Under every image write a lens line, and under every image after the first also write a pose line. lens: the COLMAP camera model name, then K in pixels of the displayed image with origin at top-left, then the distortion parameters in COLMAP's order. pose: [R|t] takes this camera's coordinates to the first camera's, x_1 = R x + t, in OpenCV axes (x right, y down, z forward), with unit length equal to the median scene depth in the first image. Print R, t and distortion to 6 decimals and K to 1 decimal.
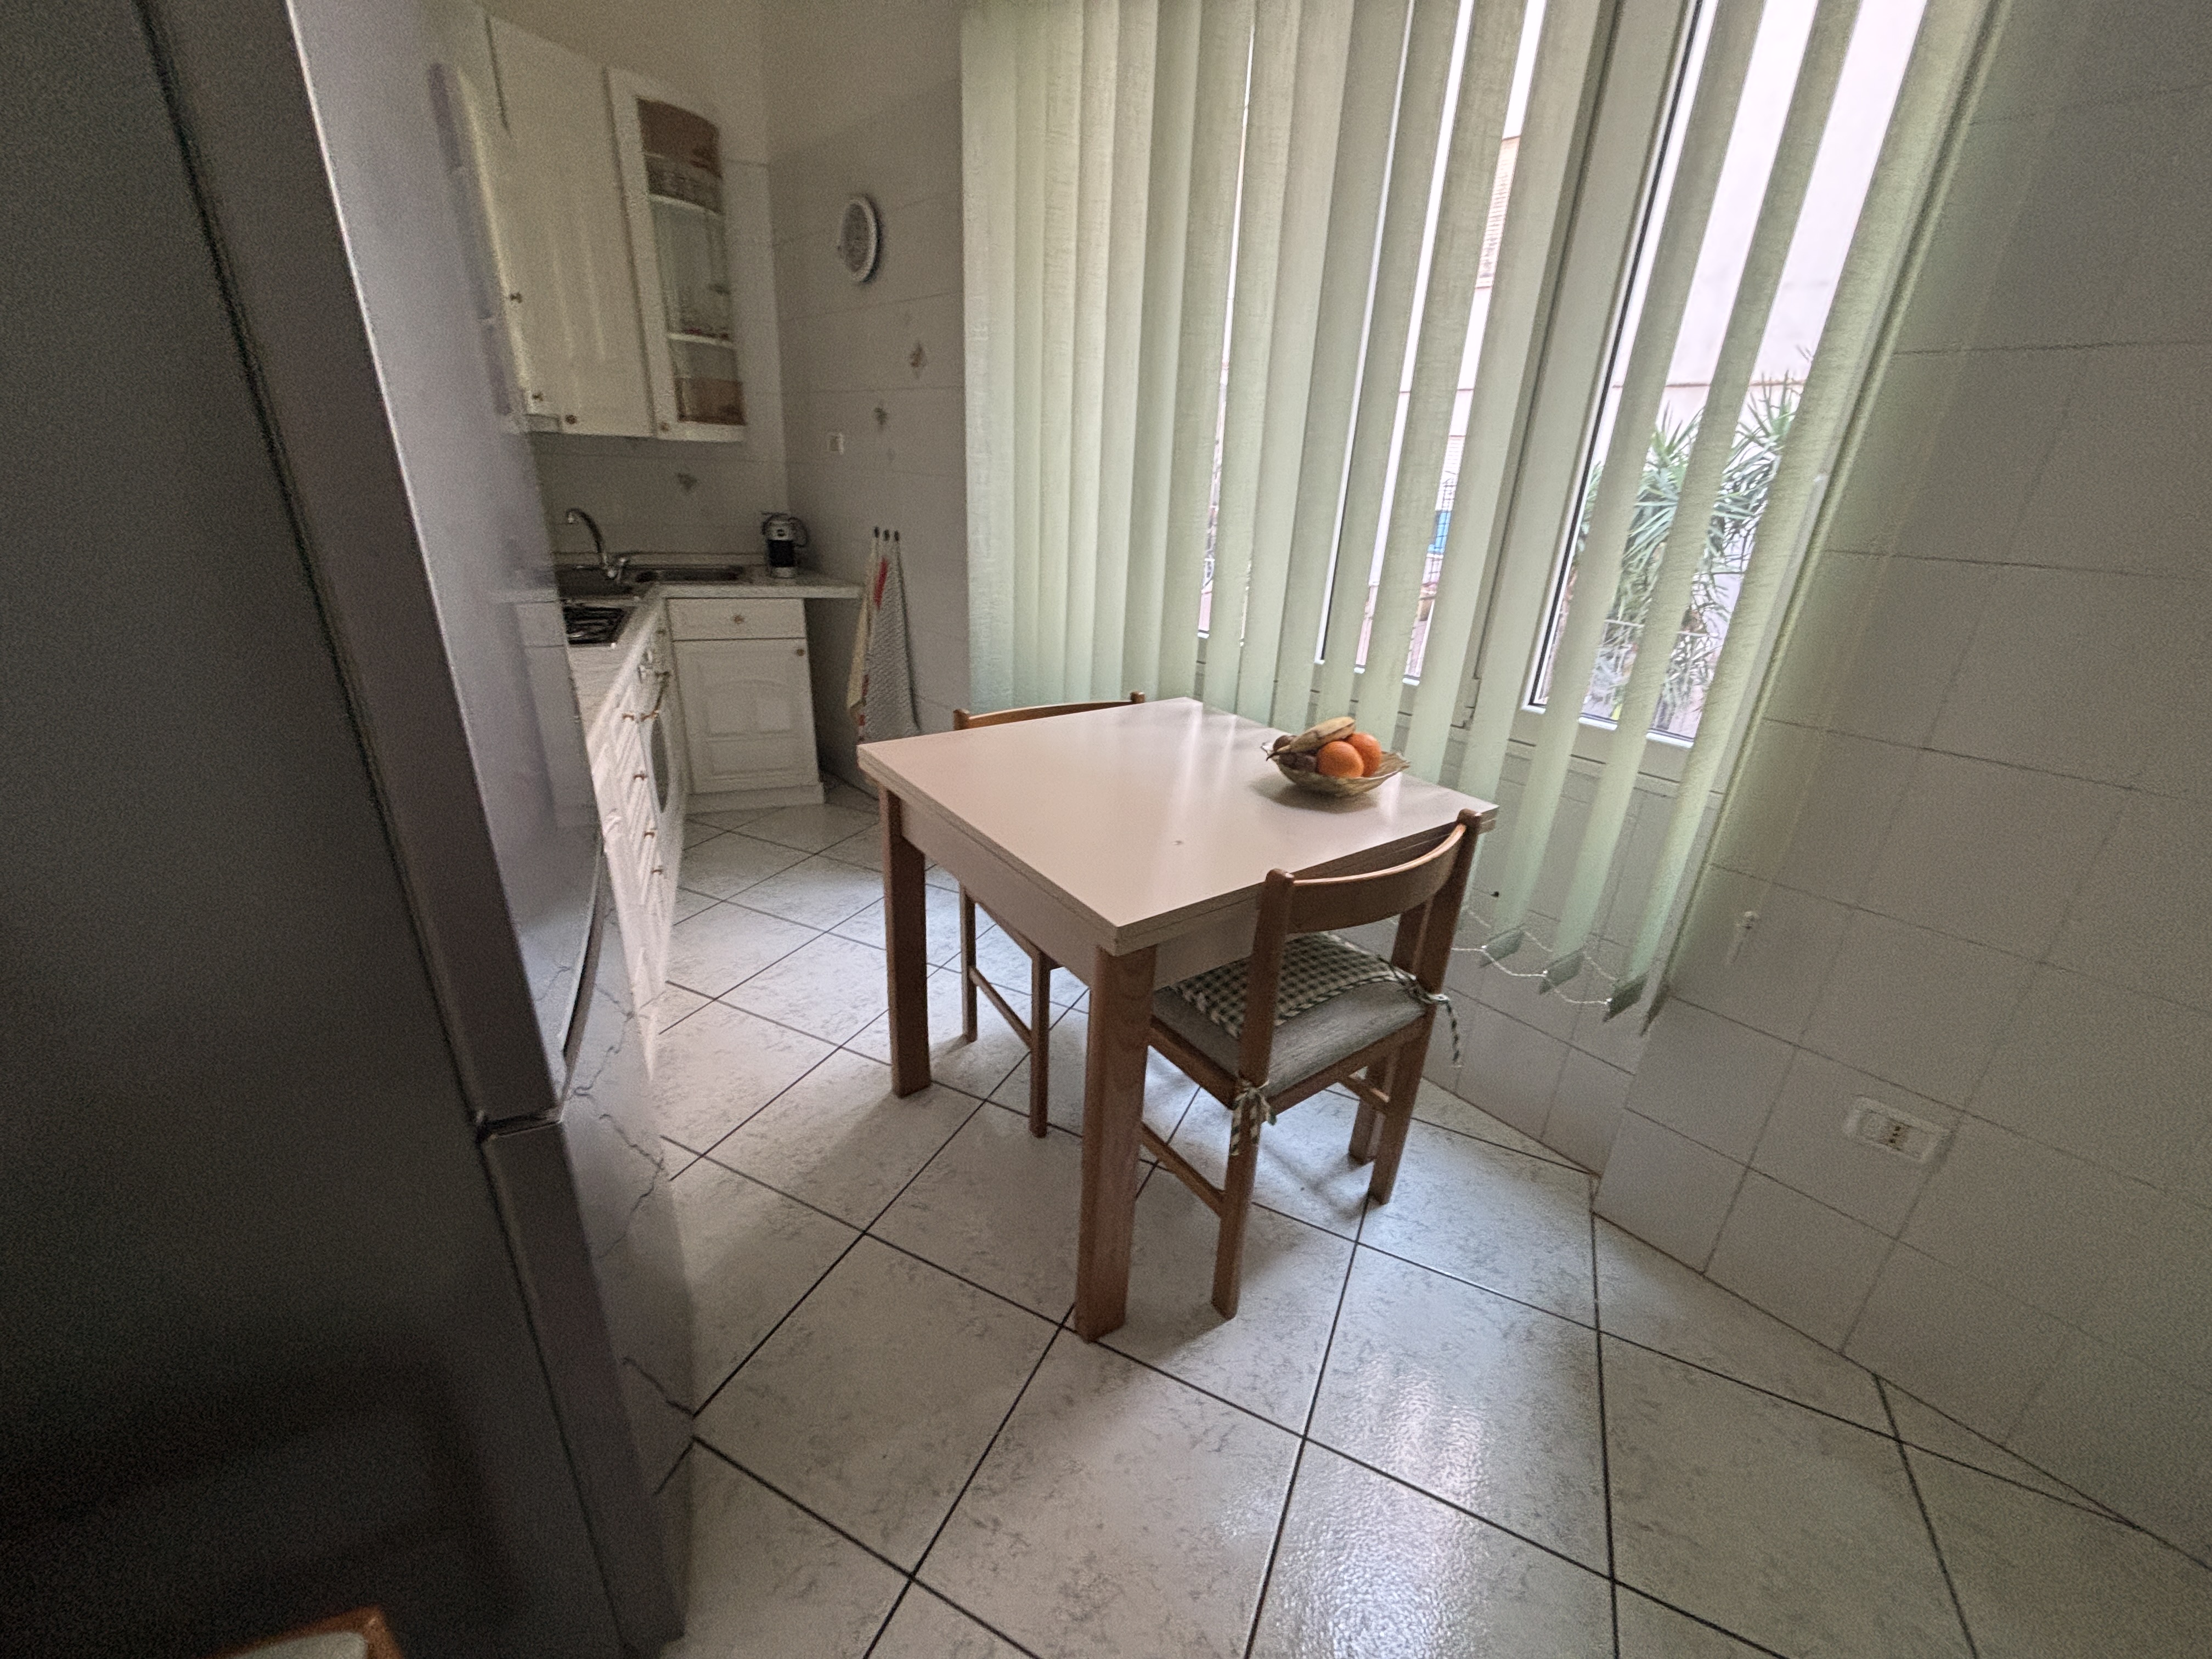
lens RADIAL K [[896.8, 0, 1103.7], [0, 896.8, 823.4], [0, 0, 1]] dist [0.000813, 0.000120]
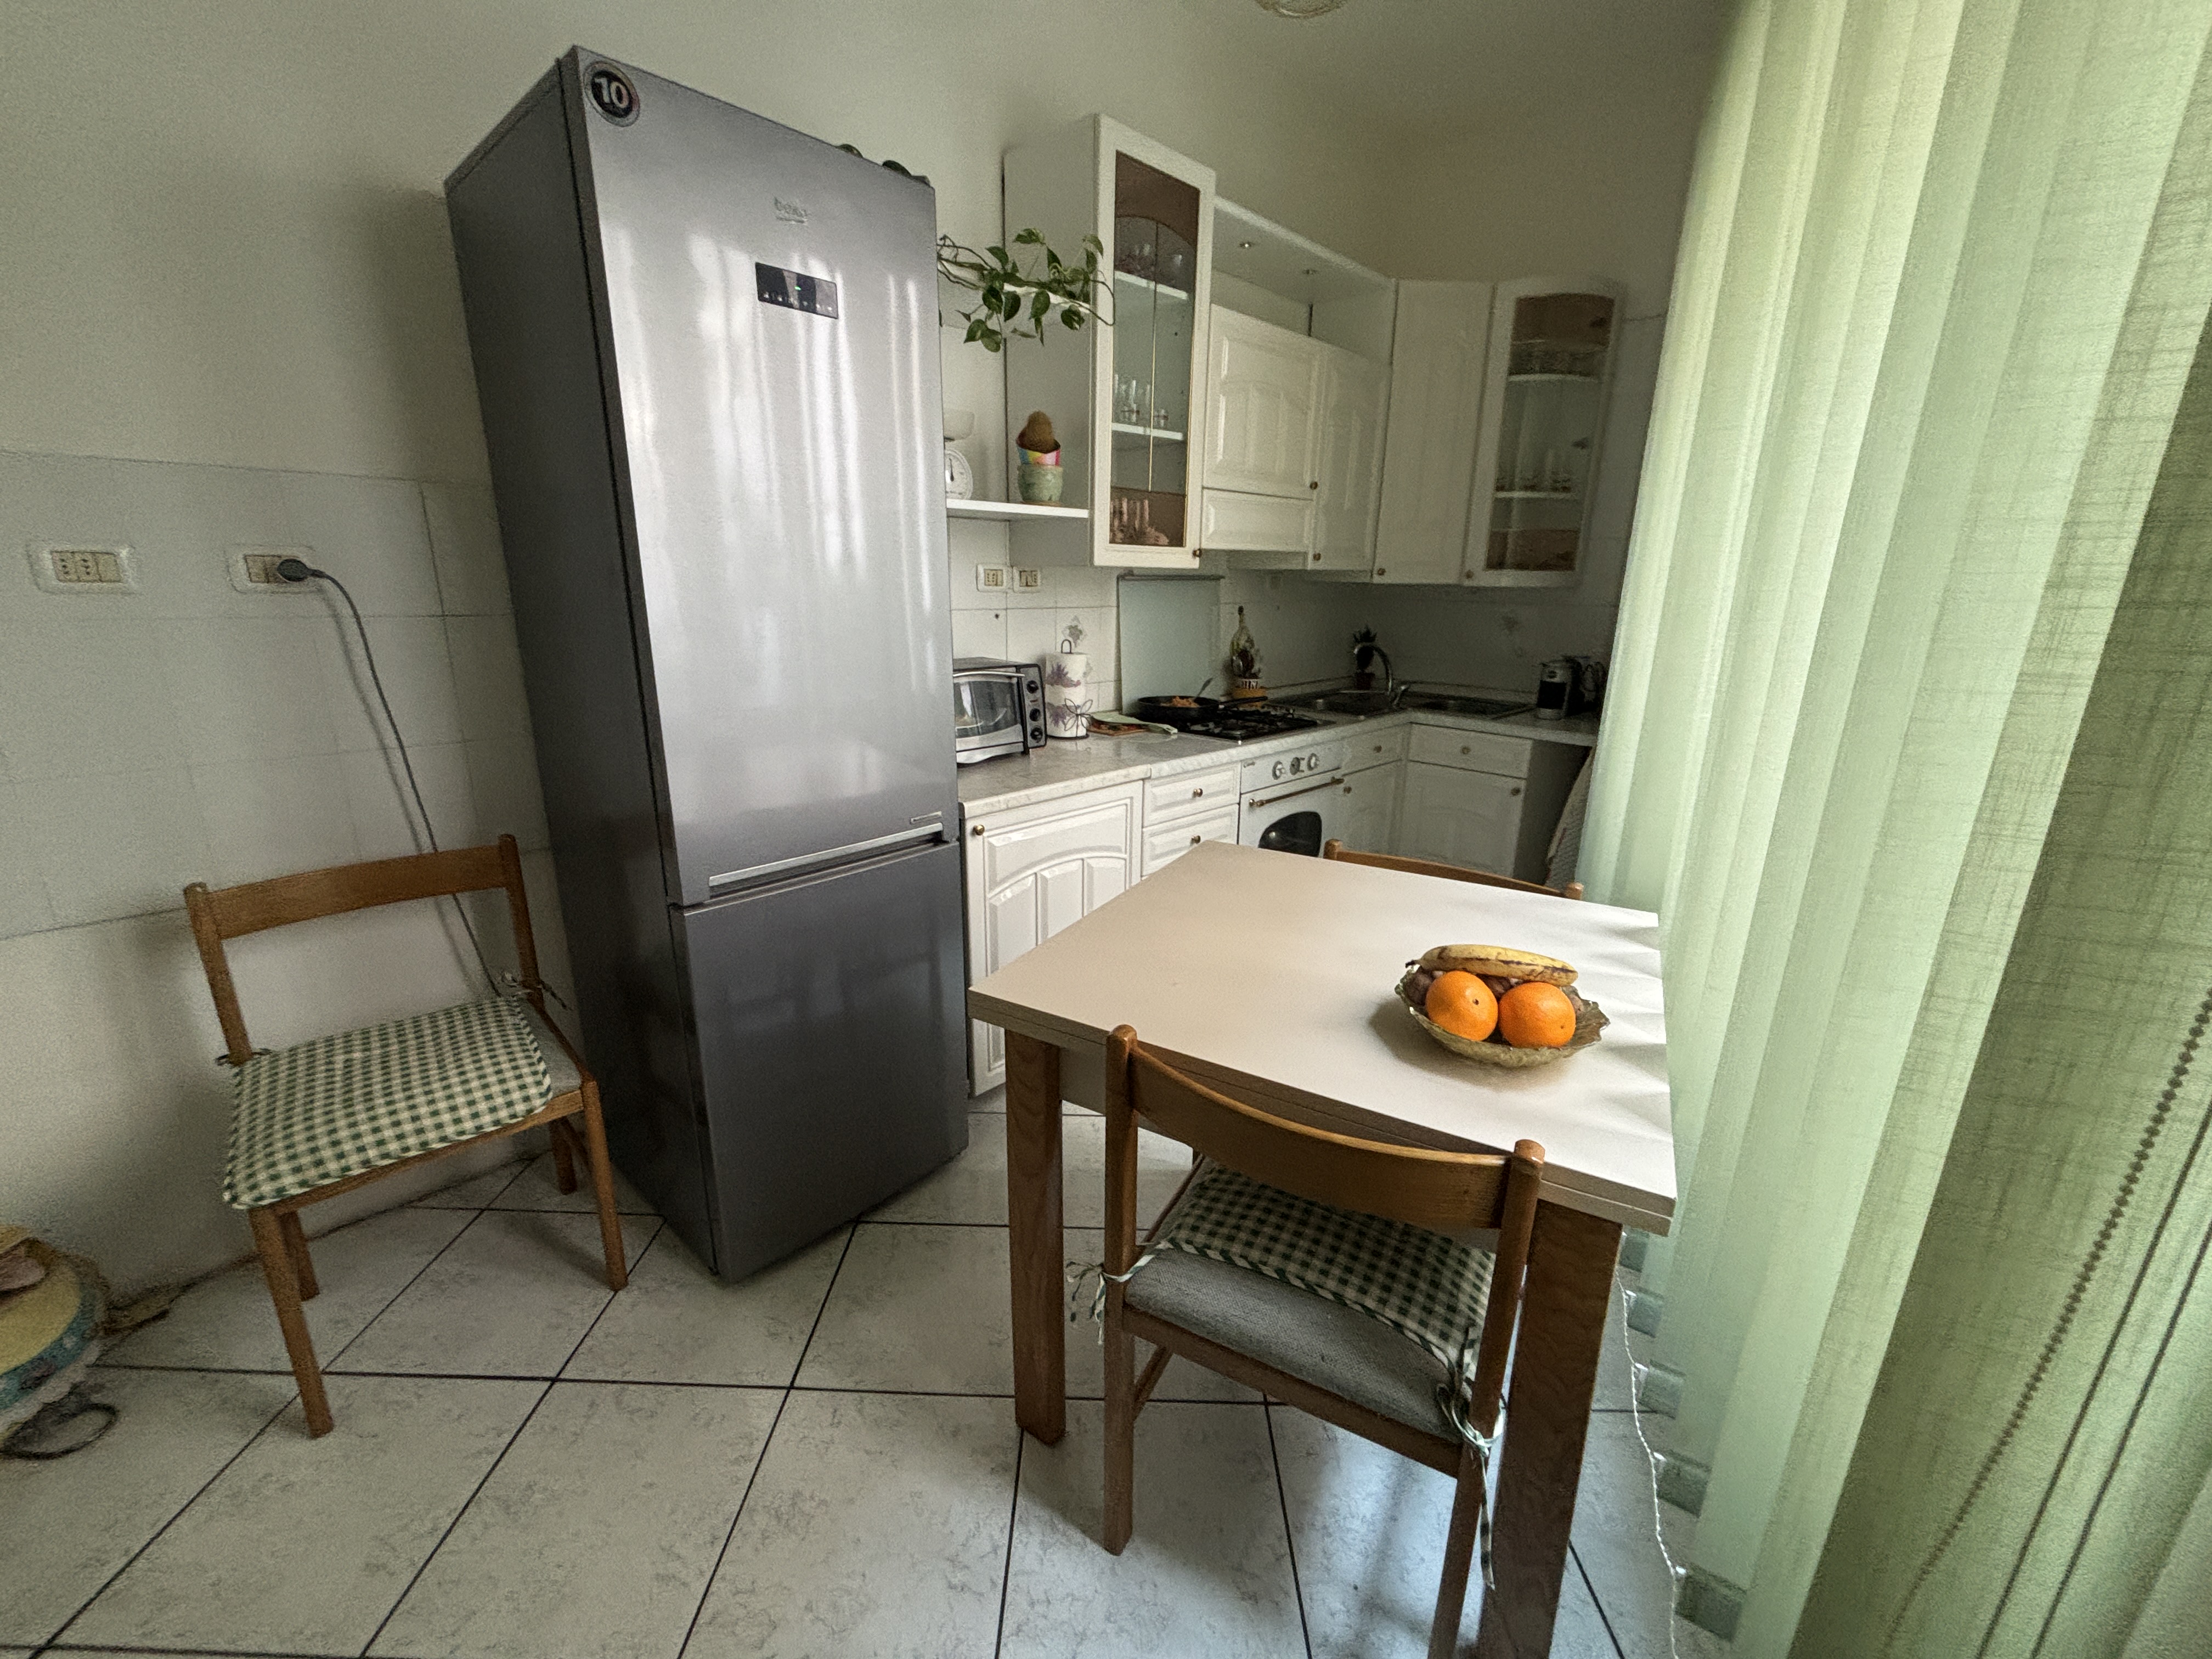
lens RADIAL K [[896.8, 0, 1103.7], [0, 896.8, 823.4], [0, 0, 1]] dist [0.000813, 0.000120]
pose [[0.404466, 0.211176, -0.889838, 0.375815], [-0.343477, 0.936825, 0.066203, -0.076095], [0.847603, 0.278862, 0.451448, 0.210519]]
